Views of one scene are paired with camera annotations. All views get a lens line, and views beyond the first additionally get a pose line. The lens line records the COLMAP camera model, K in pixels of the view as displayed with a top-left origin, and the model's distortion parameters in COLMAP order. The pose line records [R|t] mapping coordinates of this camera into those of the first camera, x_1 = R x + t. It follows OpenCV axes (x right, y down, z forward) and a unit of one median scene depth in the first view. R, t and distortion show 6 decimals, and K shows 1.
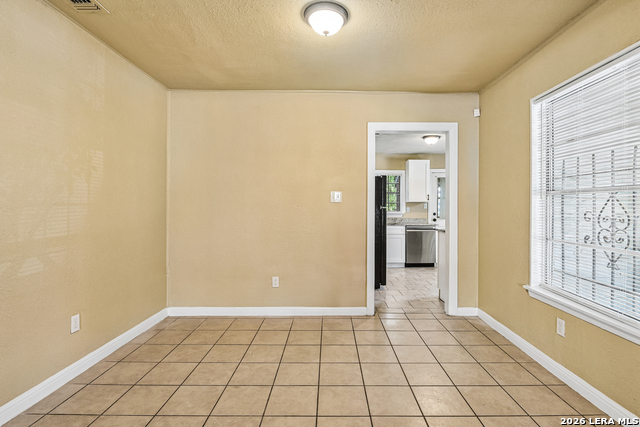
lens RADIAL K [[320.2, 0, 336.6], [0, 320.2, 212.7], [0, 0, 1]] dist [-0.000375, -0.000238]
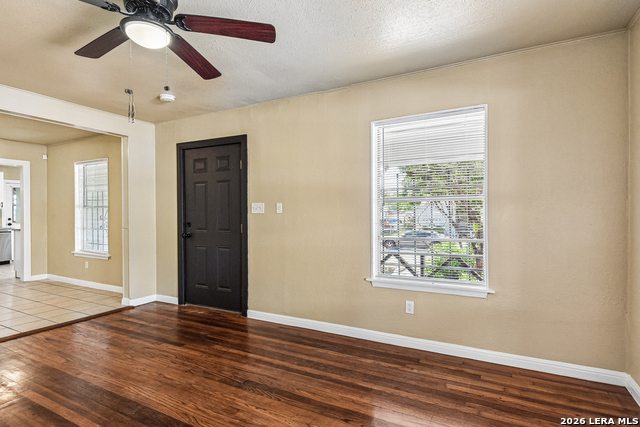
lens RADIAL K [[301.9, 0, 321.9], [0, 301.9, 212.4], [0, 0, 1]] dist [0.002205, 0.000309]
pose [[0.450959, -0.004552, 0.892533, -0.317709], [0.017392, 0.999842, -0.003689, 0.006964], [-0.892375, 0.017187, 0.450967, -0.988578]]
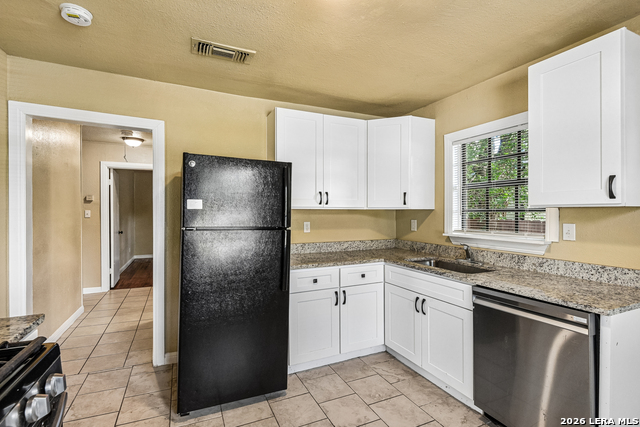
lens RADIAL K [[307.0, 0, 307.0], [0, 307.0, 211.1], [0, 0, 1]] dist [0.028697, -0.000145]
pose [[0.389528, -0.005240, -0.921000, 0.814484], [-0.008727, 0.999918, -0.009380, -0.050541], [0.920973, 0.011691, 0.389451, 1.353015]]
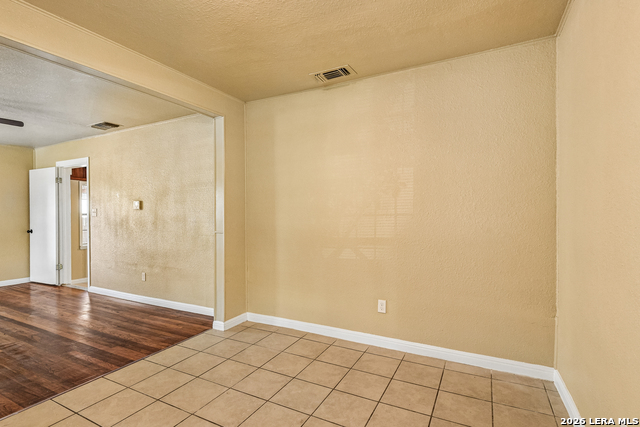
lens RADIAL K [[302.5, 0, 327.7], [0, 302.5, 218.4], [0, 0, 1]] dist [0.001862, -0.000269]
pose [[-0.459737, 0.011046, -0.887986, 0.232239], [-0.009046, 0.999813, 0.017120, -0.019175], [0.888009, 0.015904, -0.459551, 0.854387]]
